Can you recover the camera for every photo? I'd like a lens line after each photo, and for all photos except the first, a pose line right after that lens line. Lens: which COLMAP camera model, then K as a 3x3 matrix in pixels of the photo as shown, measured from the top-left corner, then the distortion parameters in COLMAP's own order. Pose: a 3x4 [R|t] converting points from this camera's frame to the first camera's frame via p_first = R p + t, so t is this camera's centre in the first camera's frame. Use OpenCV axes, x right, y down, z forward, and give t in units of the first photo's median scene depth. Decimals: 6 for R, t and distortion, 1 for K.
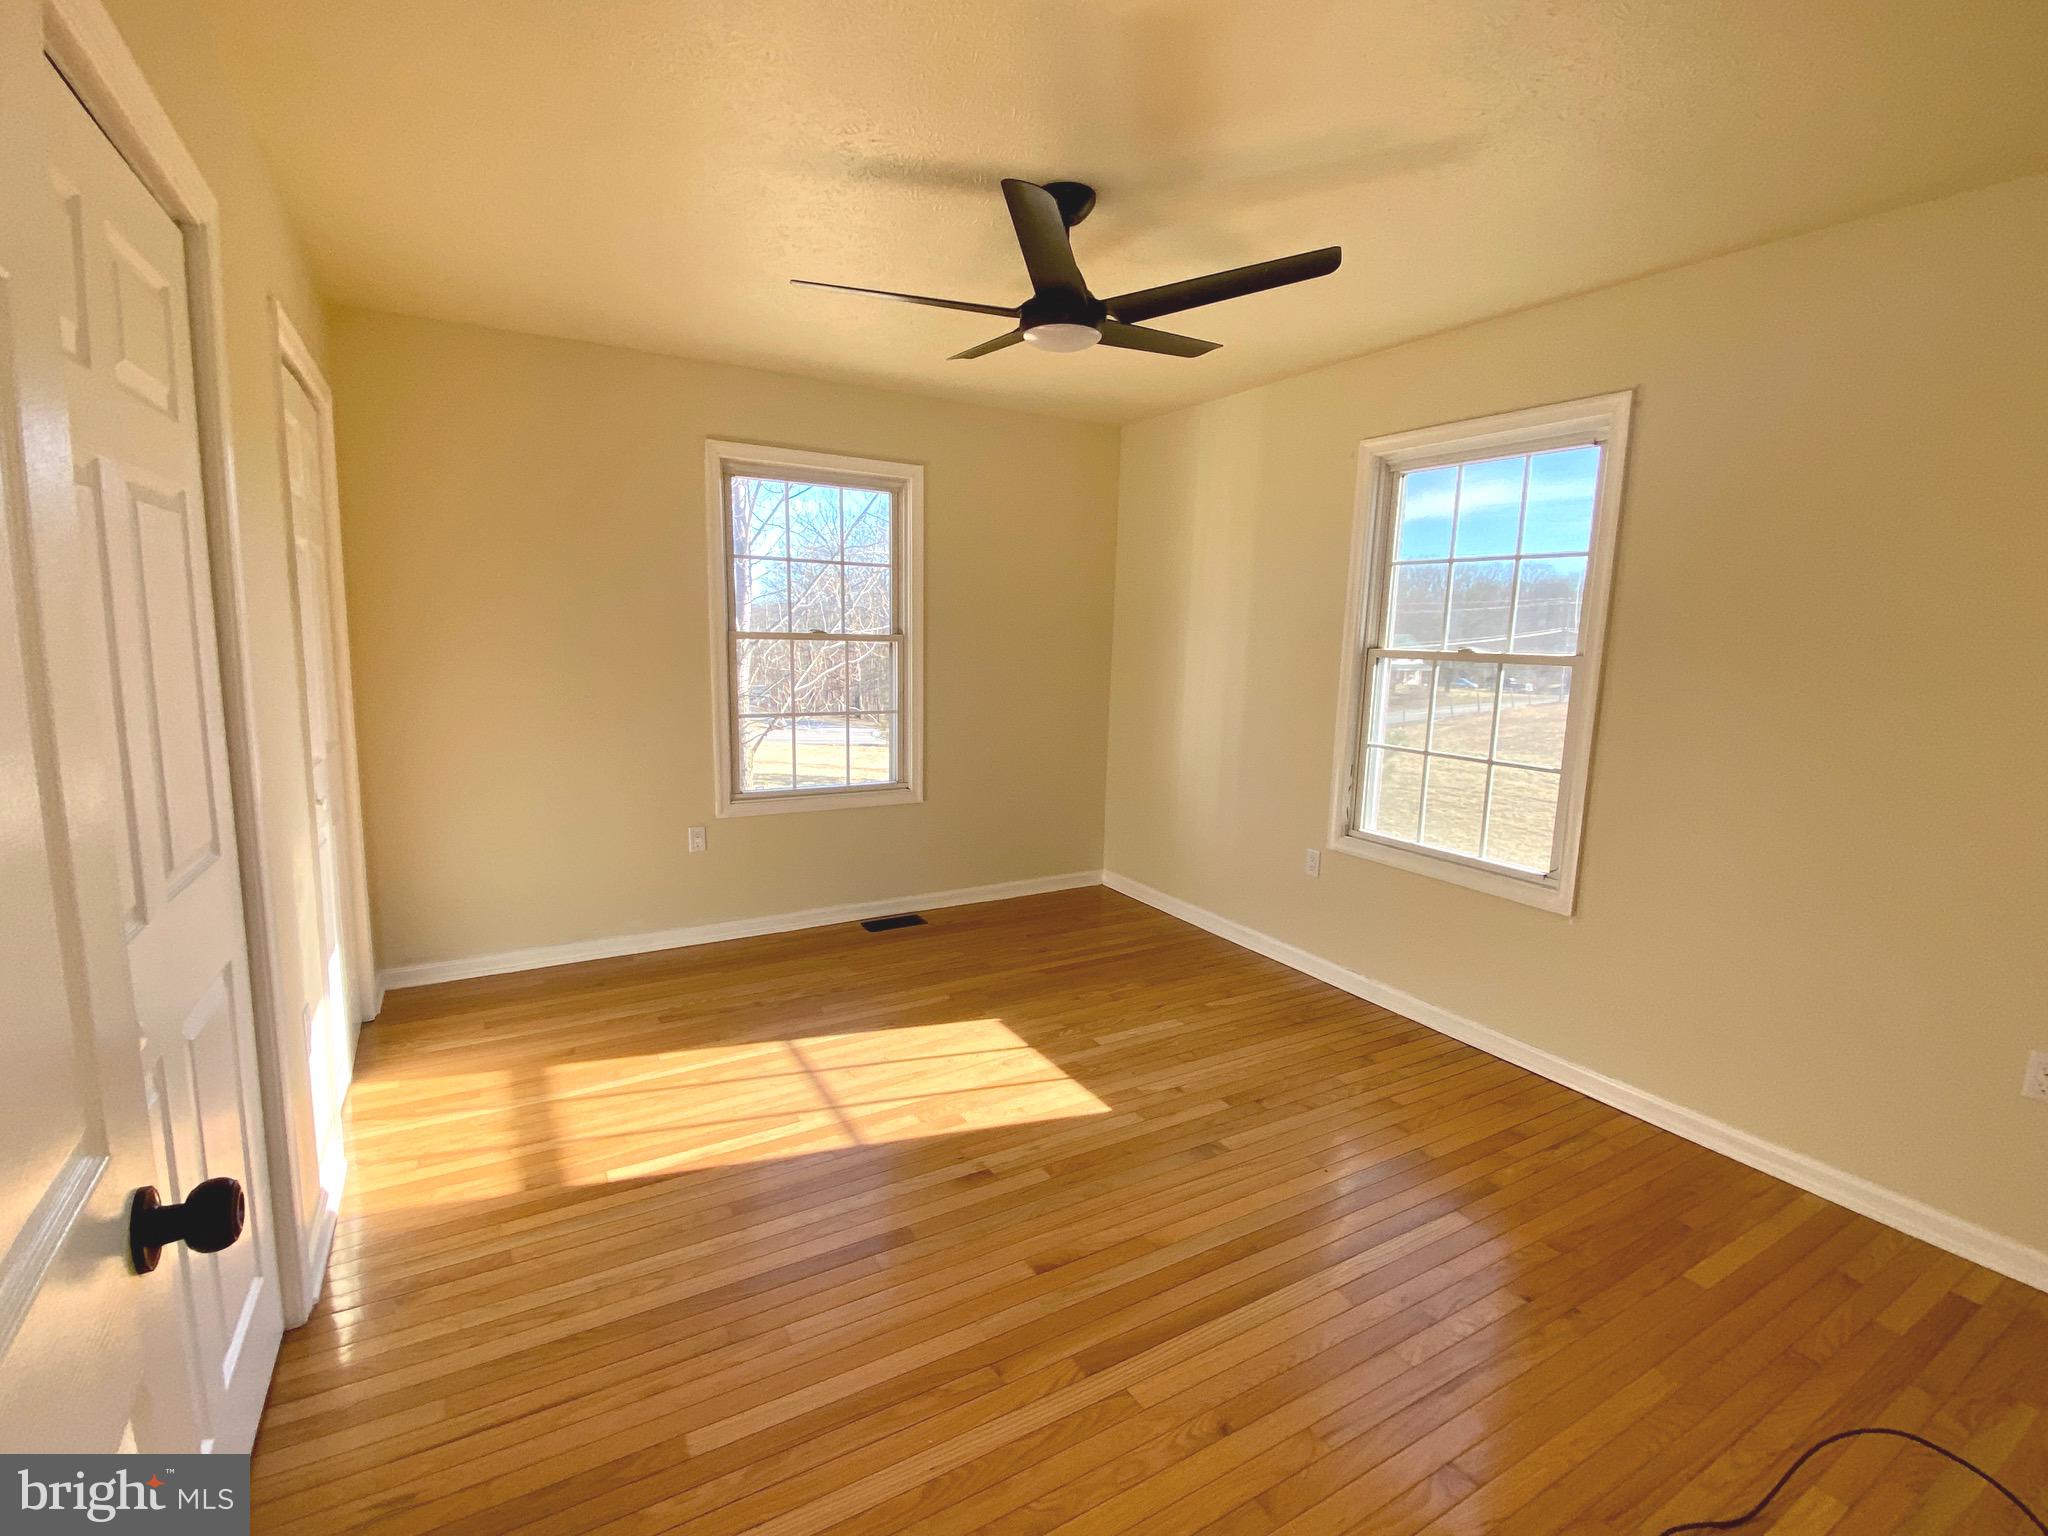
lens RADIAL K [[949.4, 0, 1023.4], [0, 949.4, 766.3], [0, 0, 1]] dist [-0.000545, -0.000295]
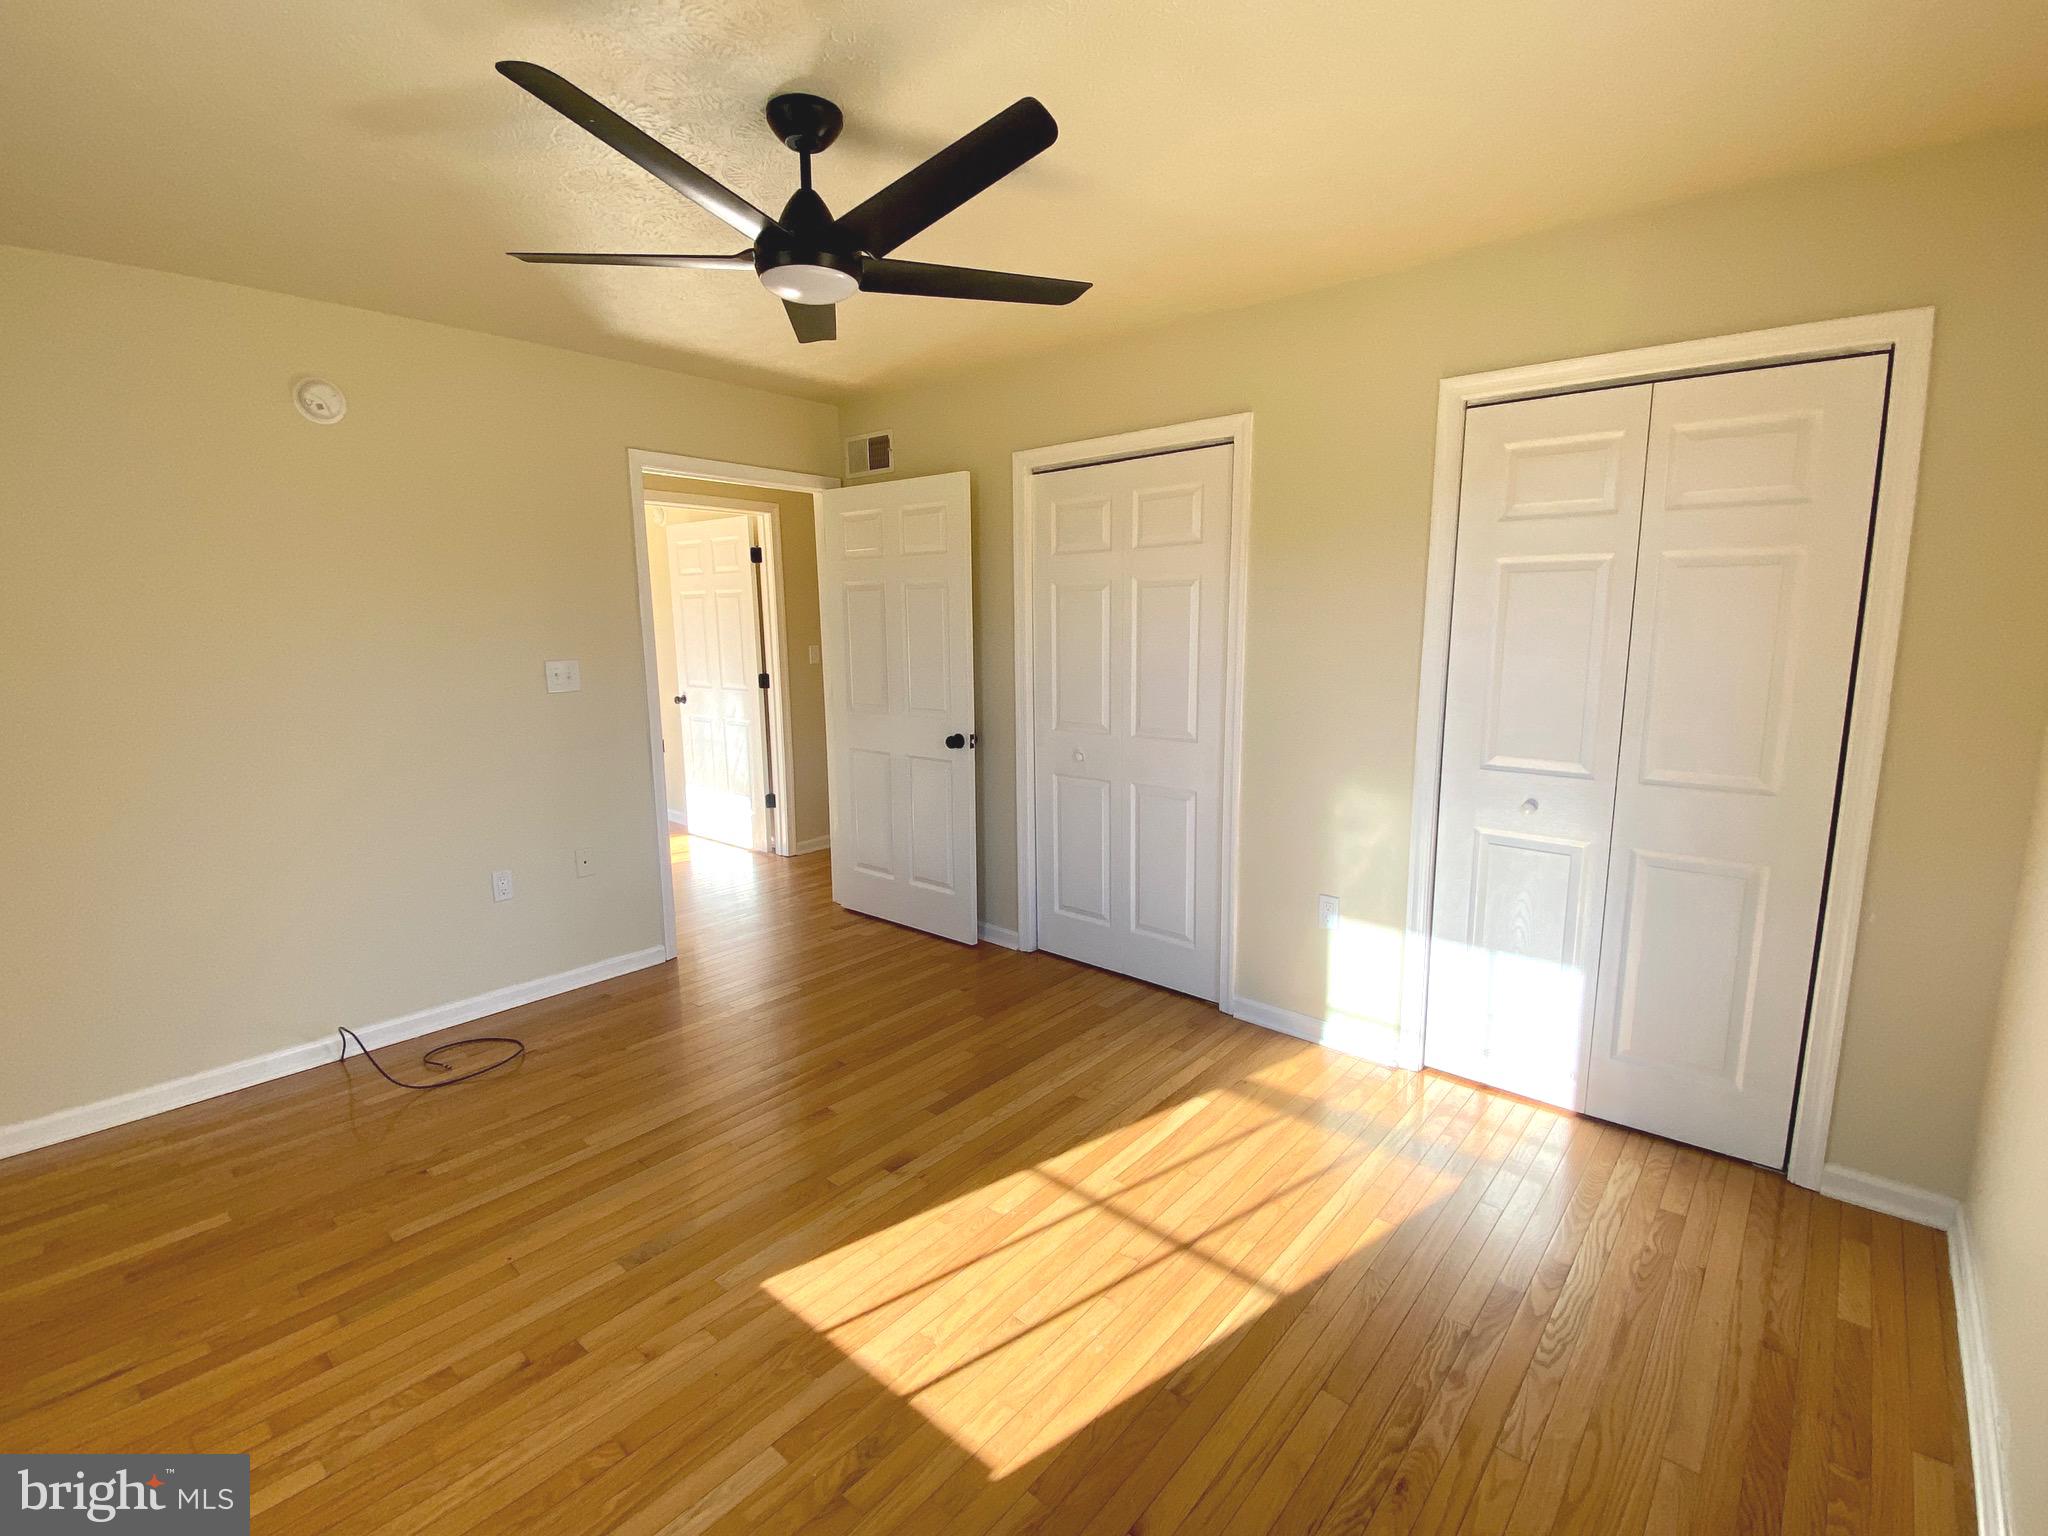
lens RADIAL K [[949.4, 0, 1023.4], [0, 949.4, 766.3], [0, 0, 1]] dist [-0.000545, -0.000295]
pose [[-0.946812, 0.032437, -0.320149, 0.118816], [-0.065683, 0.954479, 0.290957, -0.245928], [0.315013, 0.296510, -0.901581, 1.558413]]
